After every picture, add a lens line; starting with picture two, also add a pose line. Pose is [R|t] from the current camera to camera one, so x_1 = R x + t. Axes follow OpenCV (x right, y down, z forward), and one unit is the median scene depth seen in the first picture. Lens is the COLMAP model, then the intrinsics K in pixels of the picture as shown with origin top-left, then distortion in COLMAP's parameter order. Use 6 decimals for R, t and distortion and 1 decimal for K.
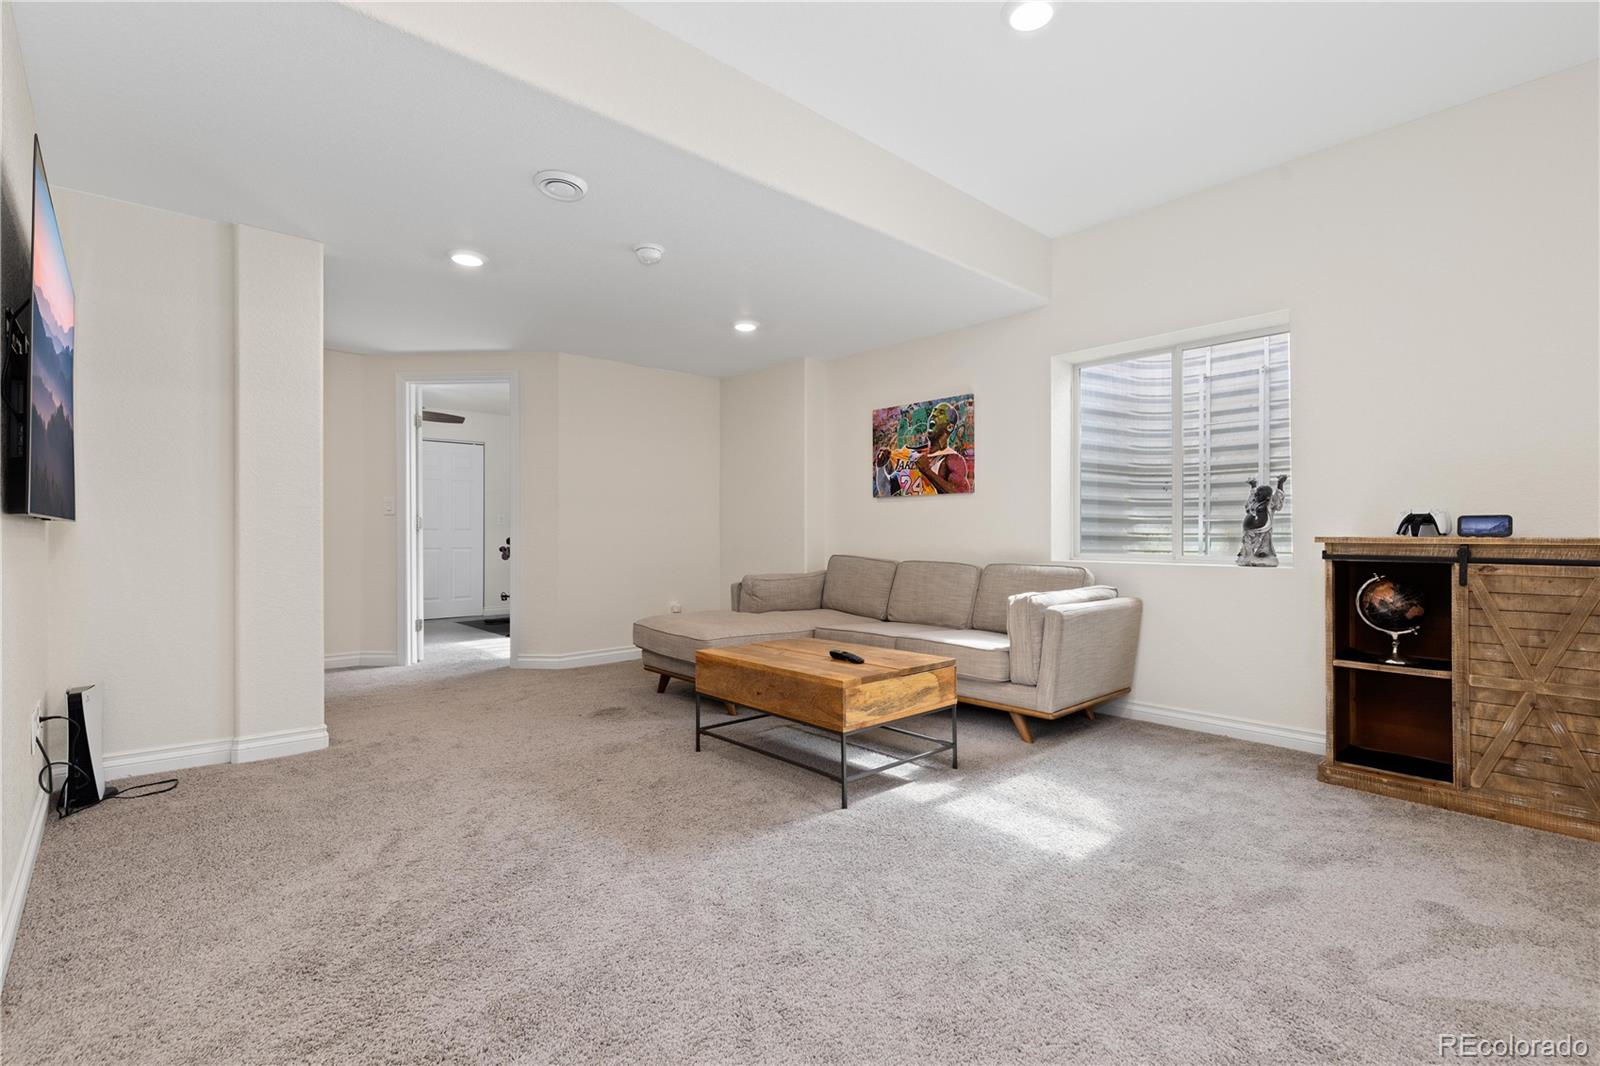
lens RADIAL K [[727.1, 0, 807.1], [0, 727.1, 529.1], [0, 0, 1]] dist [0.008089, -0.000864]
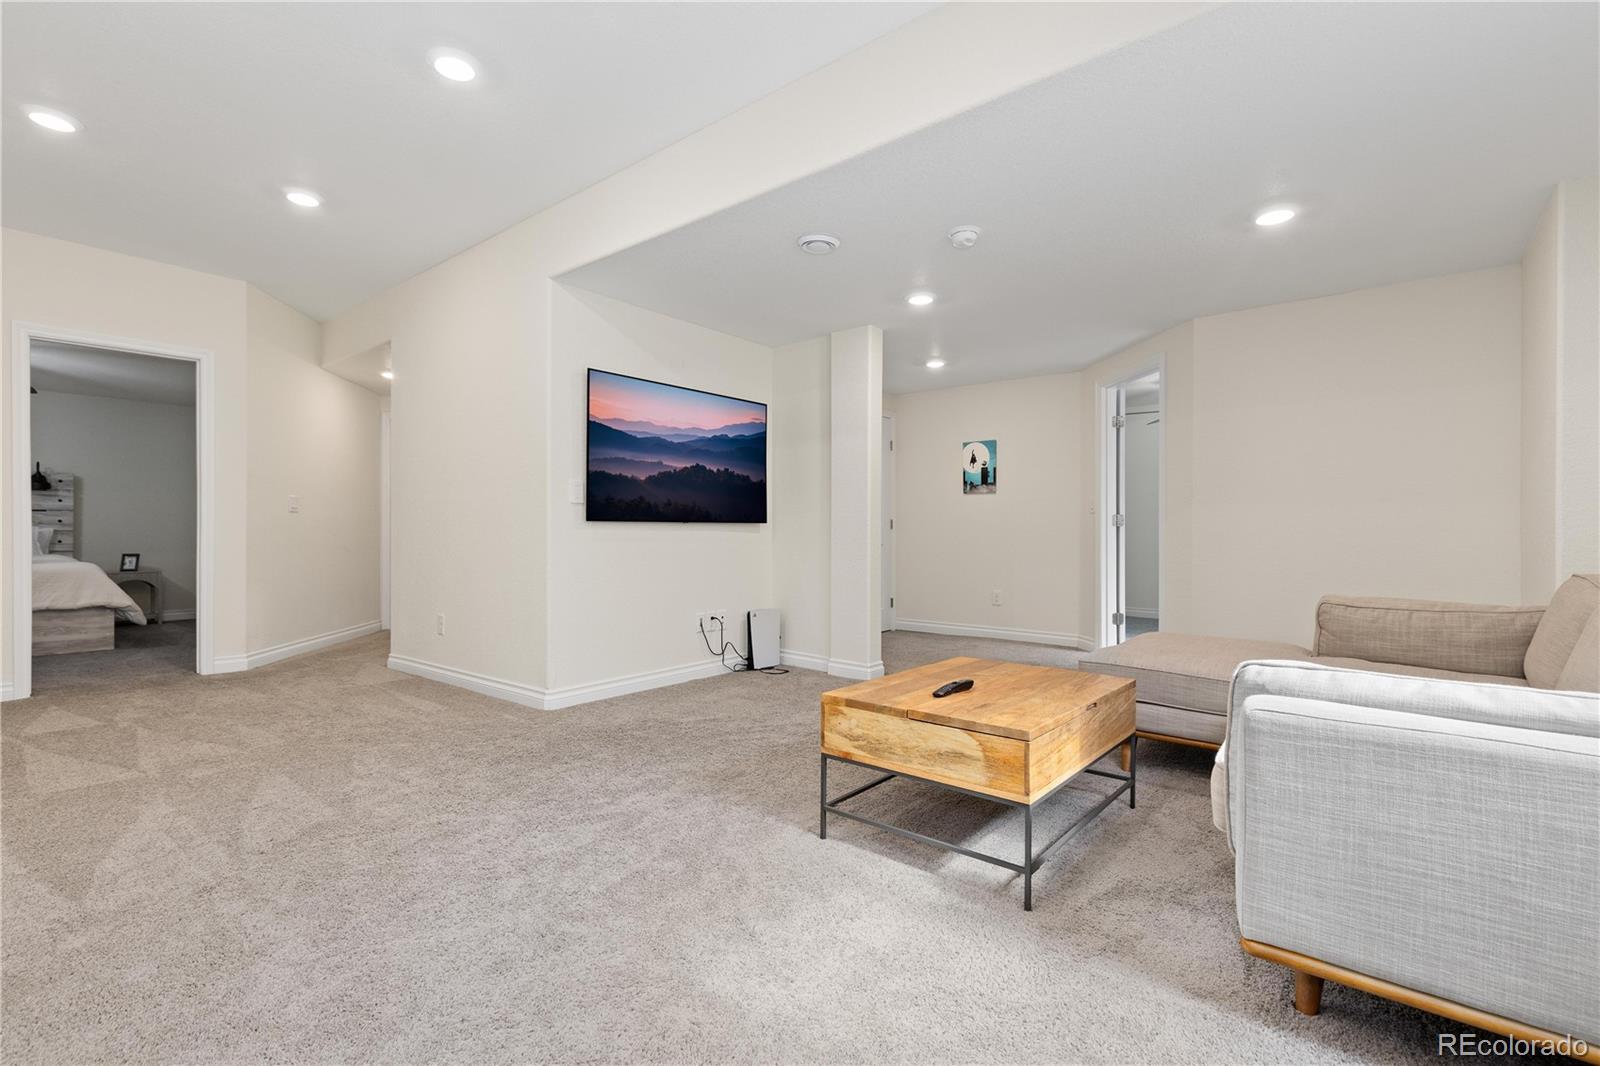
lens RADIAL K [[727.1, 0, 798.1], [0, 727.1, 523.0], [0, 0, 1]] dist [0.008089, -0.000864]
pose [[0.153727, -0.007282, -0.988087, 0.833927], [-0.000615, 0.999972, -0.007466, 0.007162], [0.988113, 0.001755, 0.153718, 0.756639]]
